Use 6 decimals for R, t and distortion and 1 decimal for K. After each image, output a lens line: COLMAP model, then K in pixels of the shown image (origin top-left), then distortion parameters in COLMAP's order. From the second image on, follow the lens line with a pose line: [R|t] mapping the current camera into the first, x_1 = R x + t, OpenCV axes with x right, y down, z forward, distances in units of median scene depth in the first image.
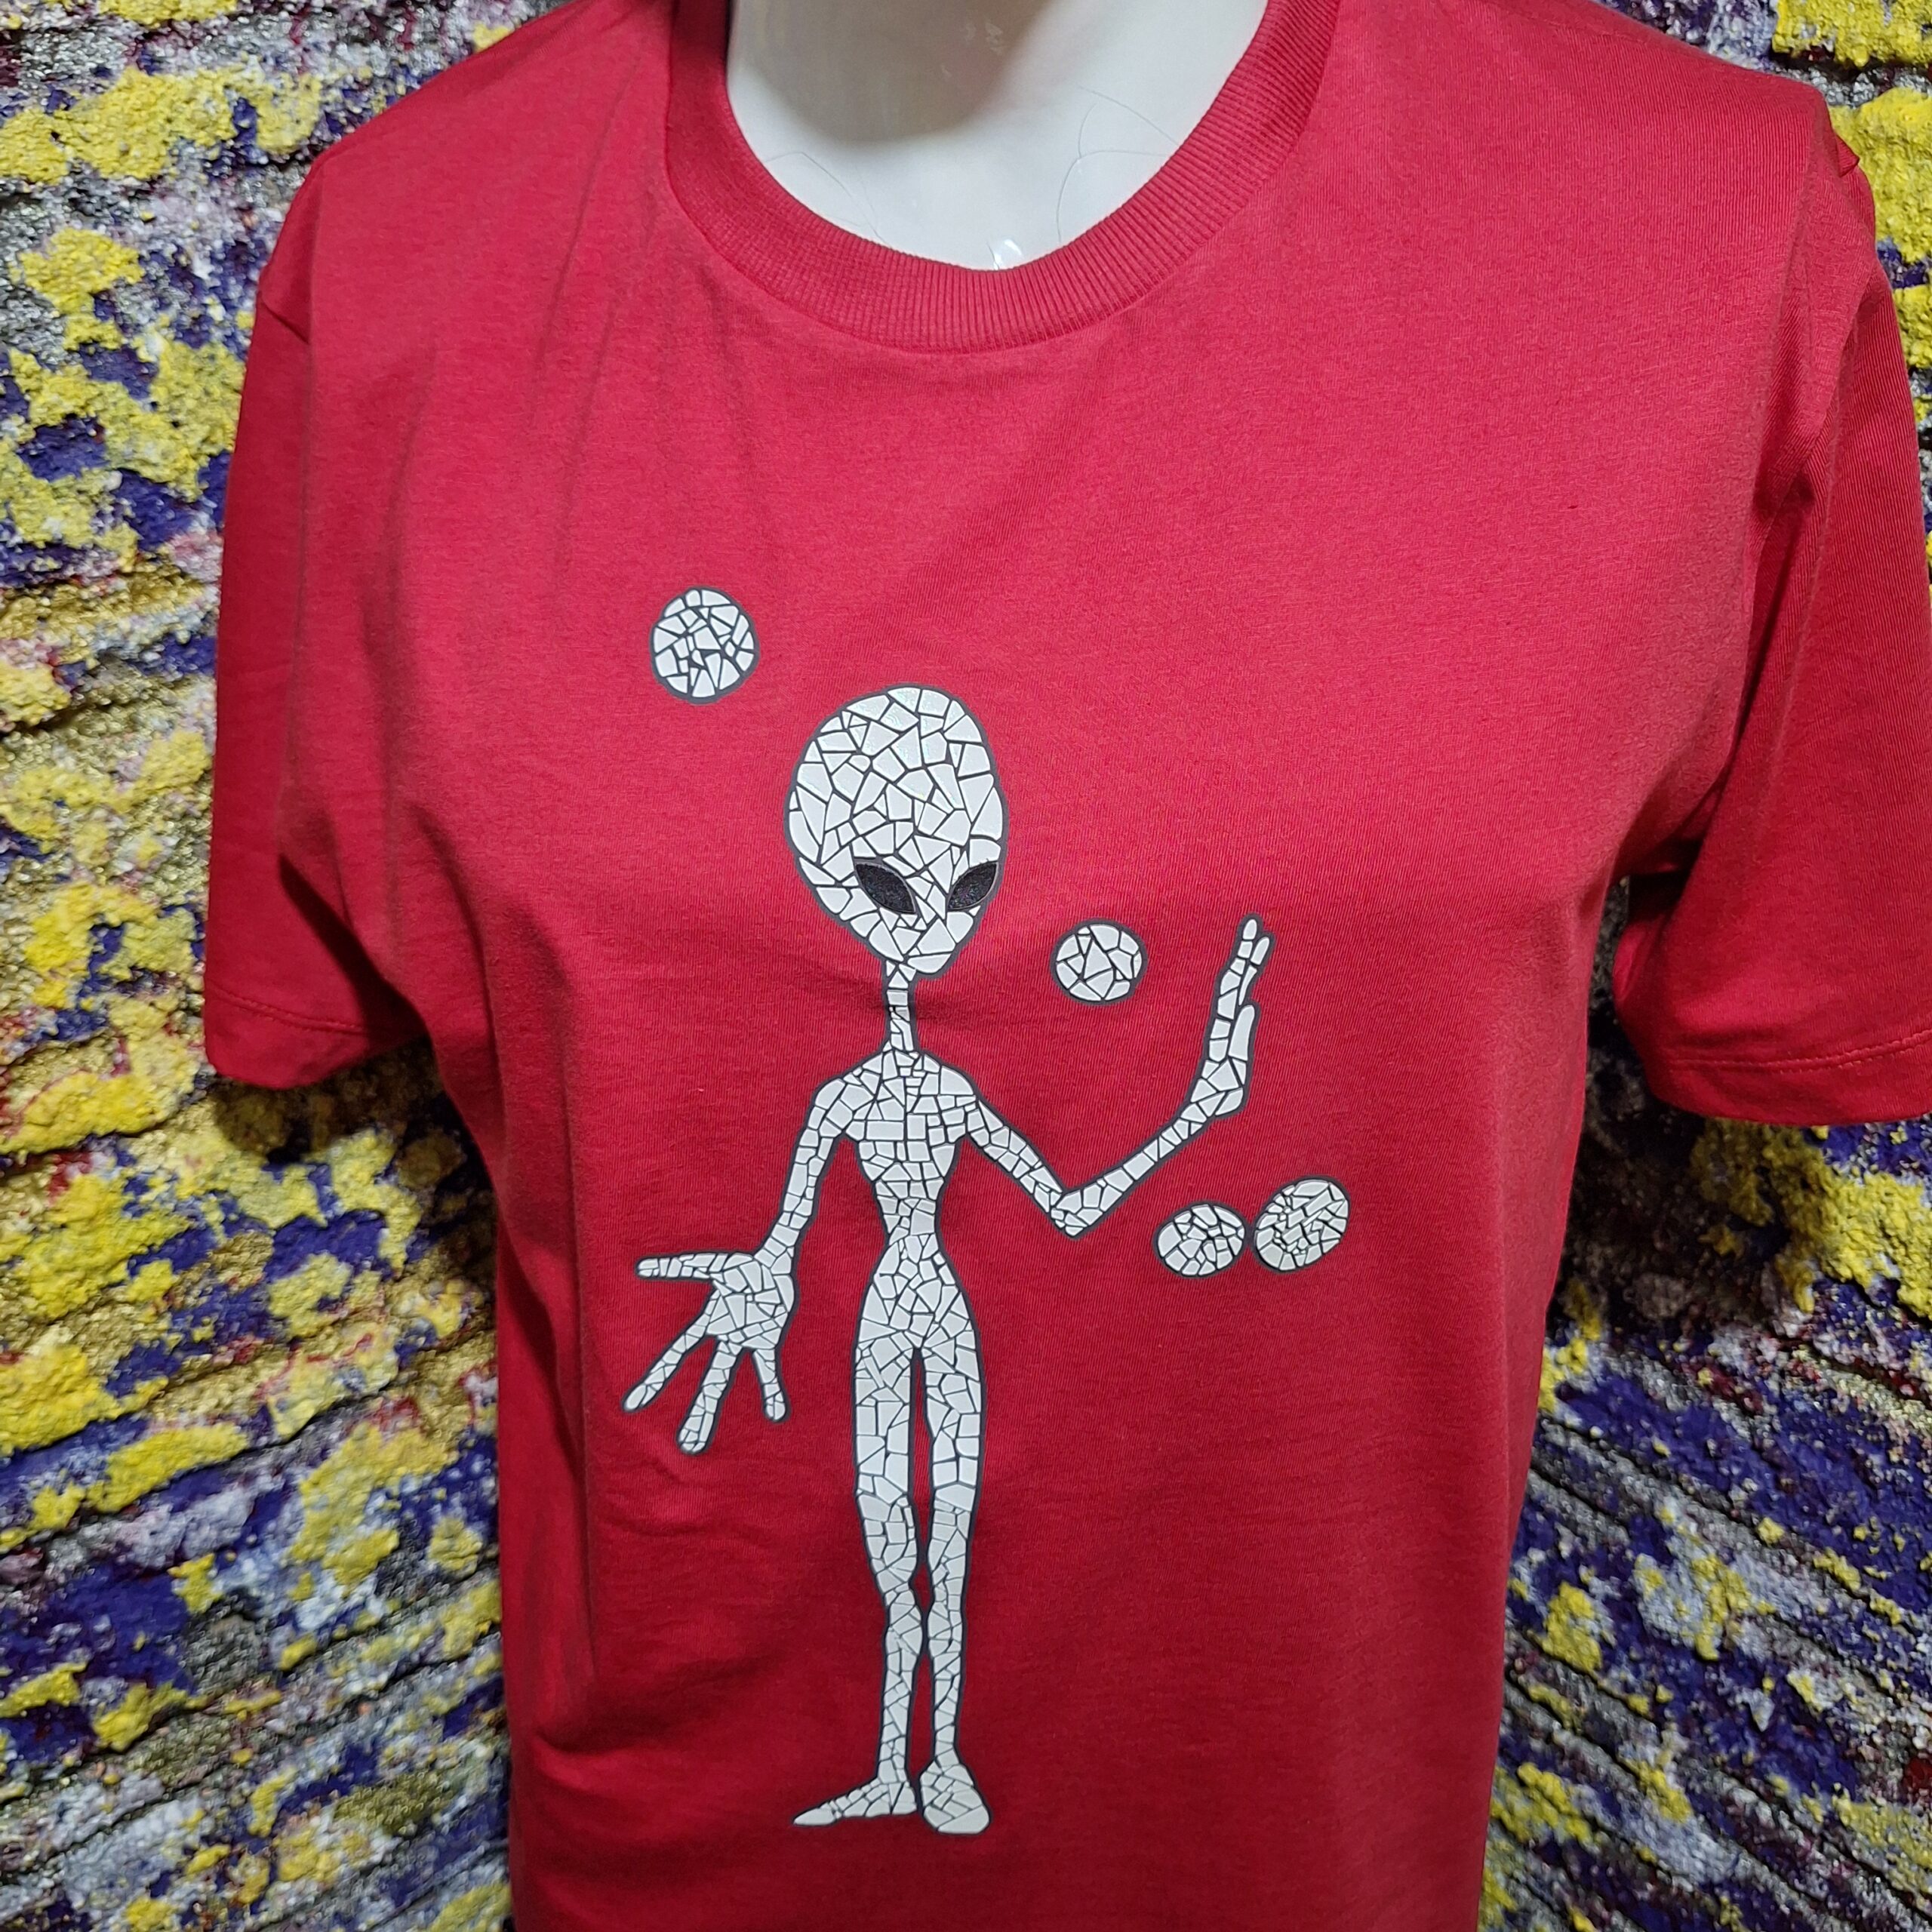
lens RADIAL K [[1675.9, 0, 966.0], [0, 1675.9, 966.0], [0, 0, 1]] dist [0.101411, -0.101710]
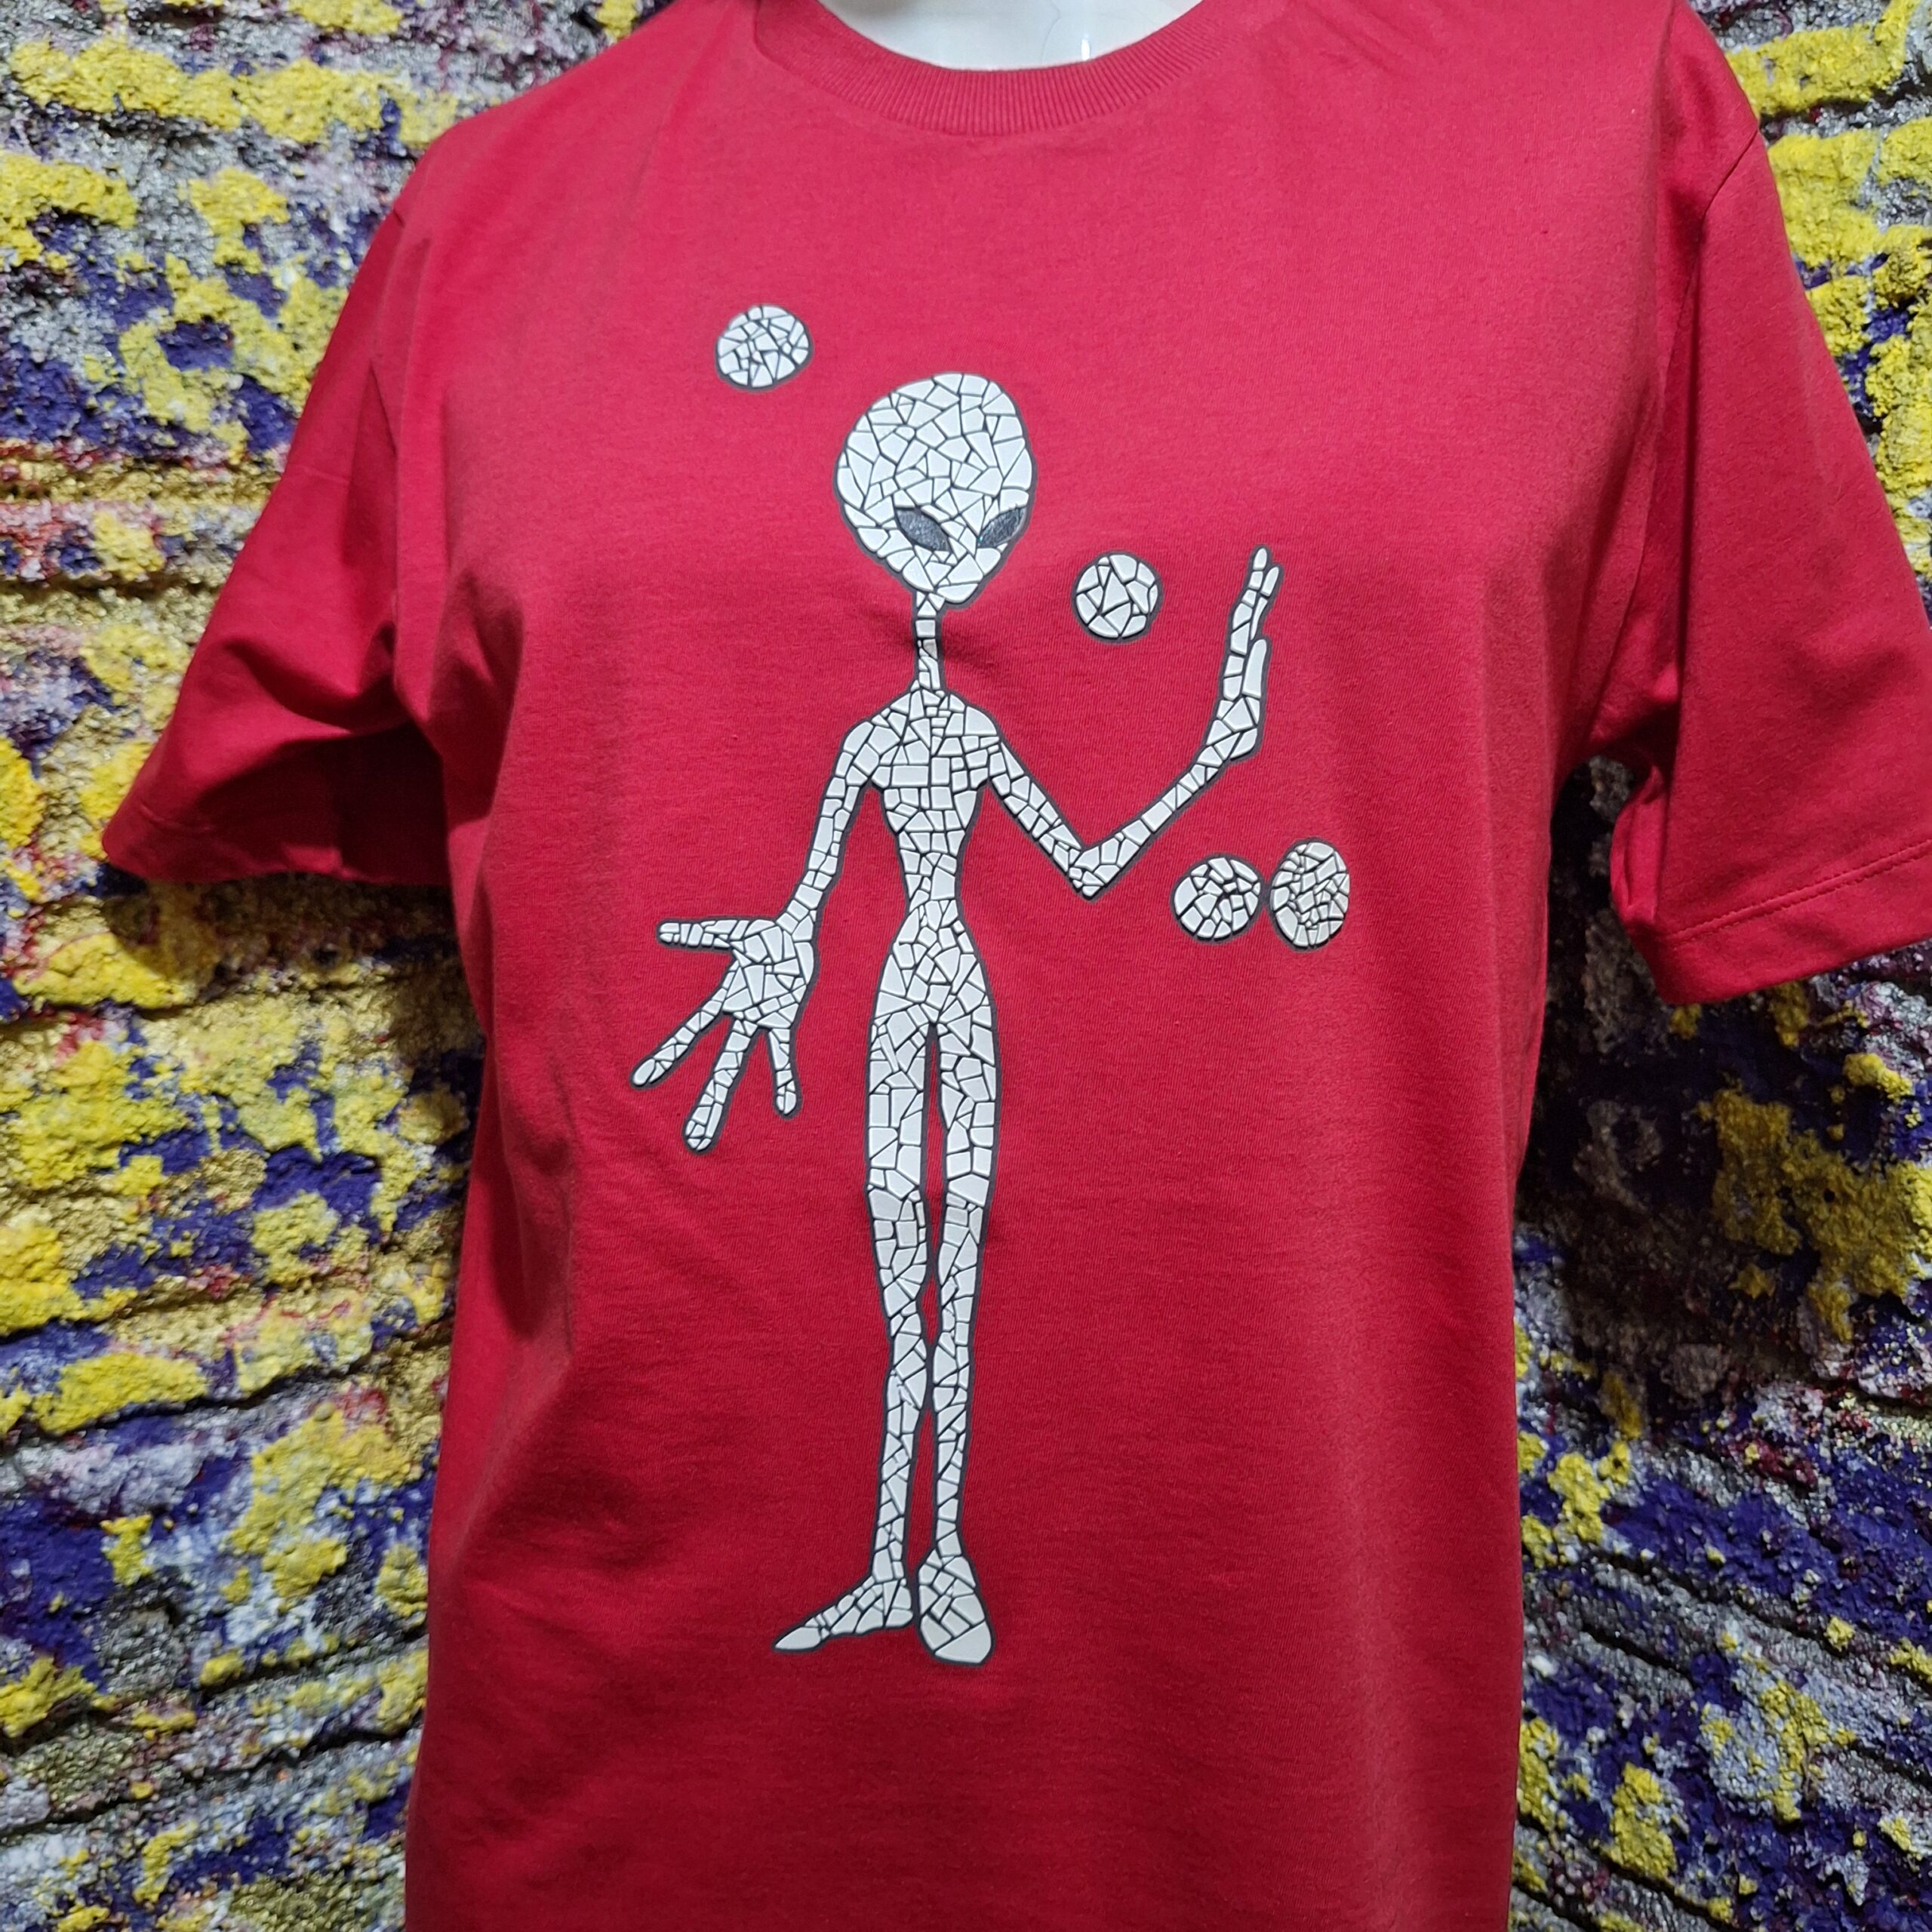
lens RADIAL K [[1675.9, 0, 966.0], [0, 1675.9, 966.0], [0, 0, 1]] dist [0.101411, -0.101710]
pose [[0.999692, 0.024748, -0.001911, -0.007124], [-0.024243, 0.956965, -0.289187, 0.399320], [-0.005328, 0.289145, 0.957271, 0.034528]]
